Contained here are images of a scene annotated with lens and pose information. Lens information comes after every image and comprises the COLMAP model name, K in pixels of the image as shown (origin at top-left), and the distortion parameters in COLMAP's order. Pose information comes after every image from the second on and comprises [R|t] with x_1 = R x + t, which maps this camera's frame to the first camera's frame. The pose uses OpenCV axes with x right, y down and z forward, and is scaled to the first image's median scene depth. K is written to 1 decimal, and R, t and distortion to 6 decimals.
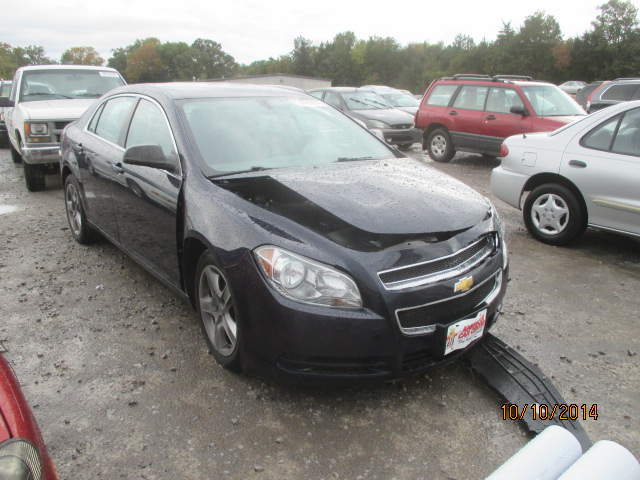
lens RADIAL K [[577.1, 0, 320.0], [0, 577.1, 240.0], [0, 0, 1]] dist [-0.005649, -0.000386]
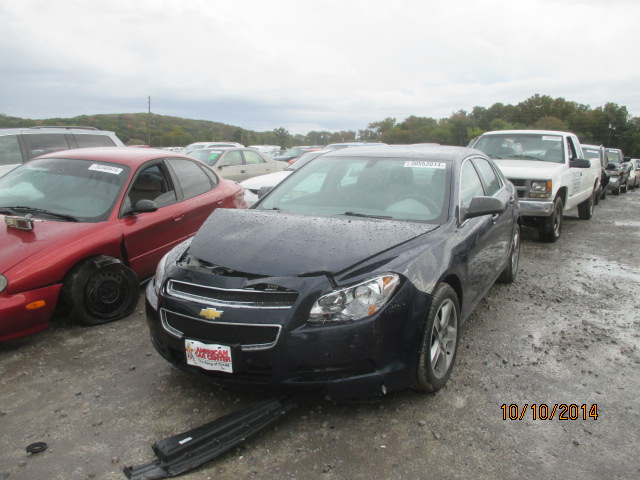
lens RADIAL K [[577.1, 0, 320.0], [0, 577.1, 240.0], [0, 0, 1]] dist [-0.005649, -0.000386]
pose [[0.386988, 0.160071, -0.908084, 1.376100], [-0.254880, 0.965016, 0.061487, -0.195455], [0.886158, 0.207658, 0.414249, 0.687535]]
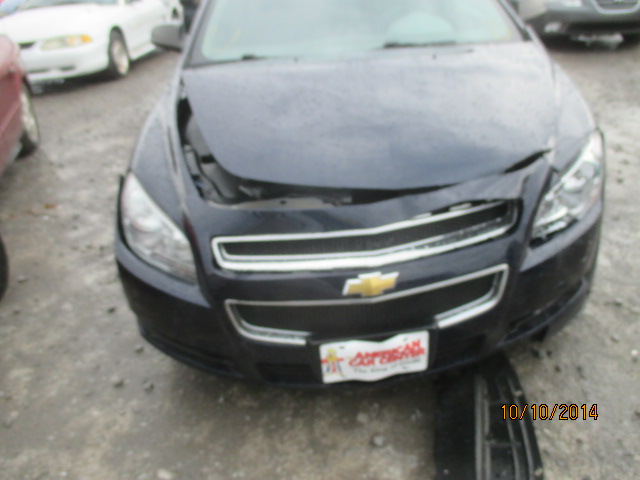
lens RADIAL K [[577.1, 0, 320.0], [0, 577.1, 240.0], [0, 0, 1]] dist [-0.005649, -0.000386]
pose [[0.813383, 0.219315, -0.538803, 0.517867], [-0.094200, 0.963643, 0.250037, -0.109854], [0.574051, -0.152621, 0.804471, 0.507012]]
